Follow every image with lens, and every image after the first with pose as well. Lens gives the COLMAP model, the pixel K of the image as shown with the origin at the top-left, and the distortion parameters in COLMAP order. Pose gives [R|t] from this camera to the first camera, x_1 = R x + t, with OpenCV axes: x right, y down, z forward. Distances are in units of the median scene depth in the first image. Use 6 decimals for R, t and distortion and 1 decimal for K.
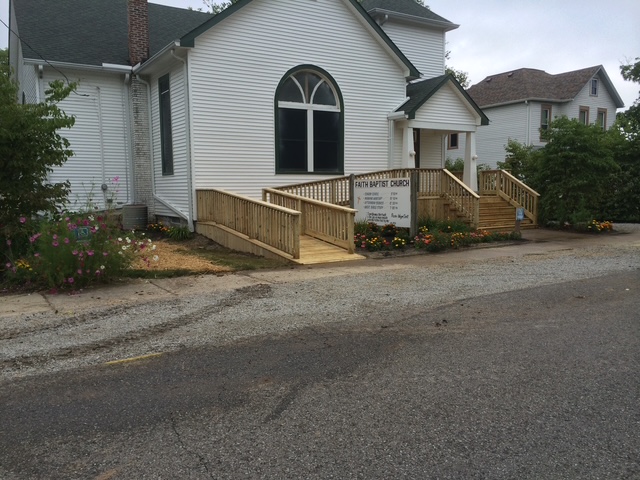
lens RADIAL K [[549.7, 0, 320.0], [0, 549.7, 240.0], [0, 0, 1]] dist [0.081729, -0.108365]
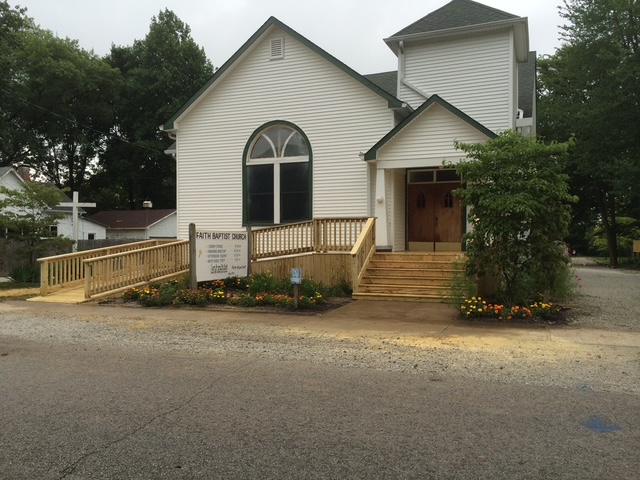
lens RADIAL K [[549.7, 0, 320.0], [0, 549.7, 240.0], [0, 0, 1]] dist [0.081729, -0.108365]
pose [[0.583603, 0.008565, -0.811994, 0.849921], [-0.079874, 0.995701, -0.046906, -0.053474], [0.808101, 0.092231, 0.581778, 0.483100]]
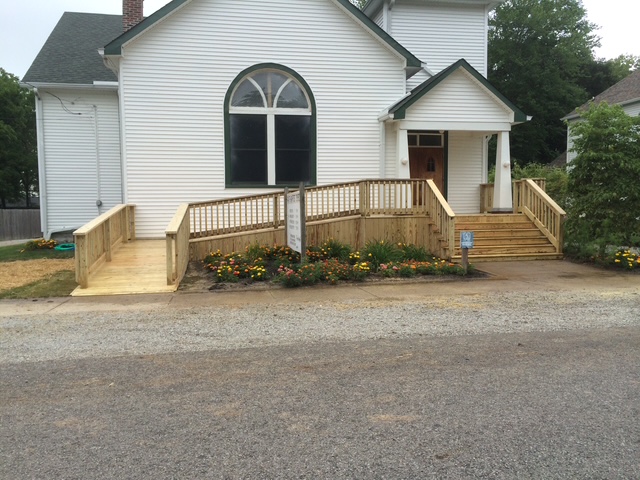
lens RADIAL K [[549.7, 0, 320.0], [0, 549.7, 240.0], [0, 0, 1]] dist [0.081729, -0.108365]
pose [[0.931248, 0.022473, -0.363693, 0.374825], [-0.032981, 0.999198, -0.022706, -0.019907], [0.362891, 0.033140, 0.931242, 0.219562]]
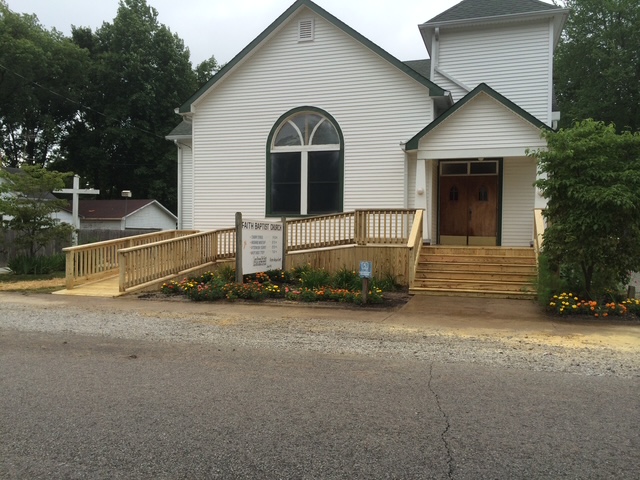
lens RADIAL K [[549.7, 0, 320.0], [0, 549.7, 240.0], [0, 0, 1]] dist [0.081729, -0.108365]
pose [[0.648096, 0.023957, -0.761182, 0.736682], [-0.088775, 0.995068, -0.044267, -0.040195], [0.756367, 0.096264, 0.647026, 0.406026]]
